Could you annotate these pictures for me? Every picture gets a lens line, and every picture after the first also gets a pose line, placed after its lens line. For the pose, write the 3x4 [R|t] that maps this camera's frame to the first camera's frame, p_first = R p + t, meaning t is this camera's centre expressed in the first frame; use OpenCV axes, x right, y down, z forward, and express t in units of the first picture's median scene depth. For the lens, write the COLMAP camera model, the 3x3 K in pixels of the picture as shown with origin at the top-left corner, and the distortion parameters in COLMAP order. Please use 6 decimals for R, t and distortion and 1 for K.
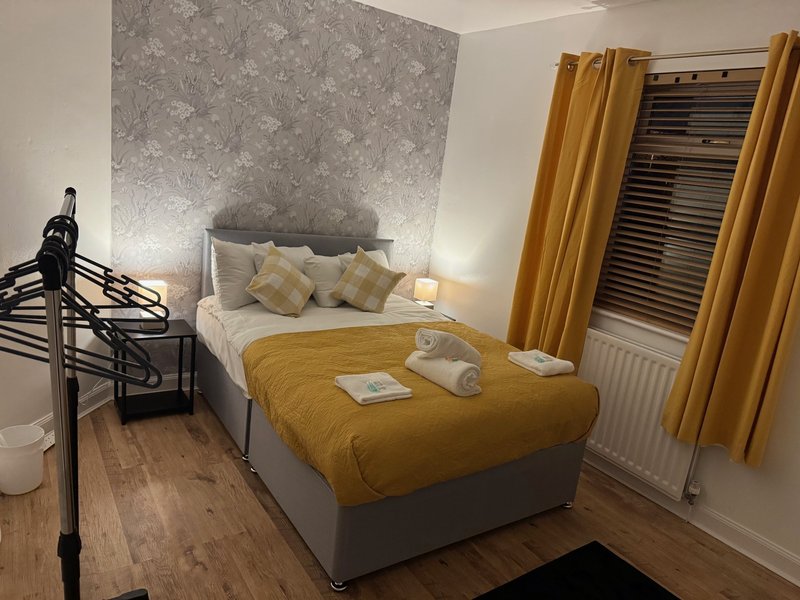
lens RADIAL K [[551.4, 0, 400.0], [0, 551.4, 300.0], [0, 0, 1]] dist [0.001663, -0.005474]
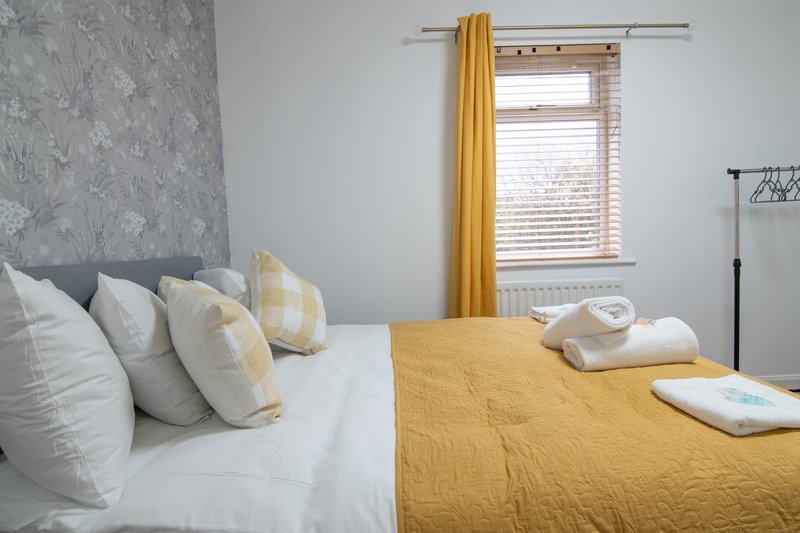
lens RADIAL K [[408.4, 0, 405.3], [0, 408.4, 267.1], [0, 0, 1]] dist [-0.003155, -0.010932]
pose [[0.551921, -0.202001, 0.809060, -0.419201], [0.293746, 0.955125, 0.038083, -0.066621], [-0.780446, 0.216639, 0.586490, 0.774534]]
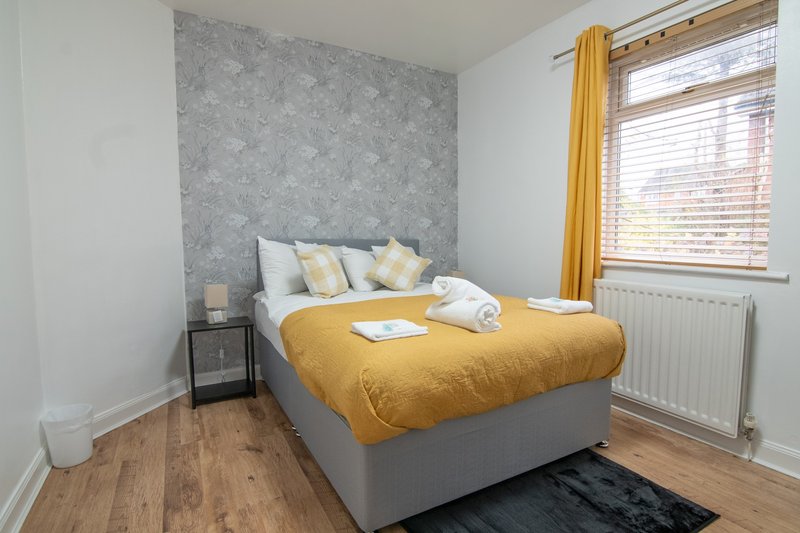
lens RADIAL K [[408.4, 0, 405.3], [0, 408.4, 267.1], [0, 0, 1]] dist [-0.003155, -0.010932]
pose [[0.987885, -0.117157, -0.101772, 0.050818], [0.099801, 0.981816, -0.161485, 0.129136], [0.118841, 0.149372, 0.981613, 0.204387]]
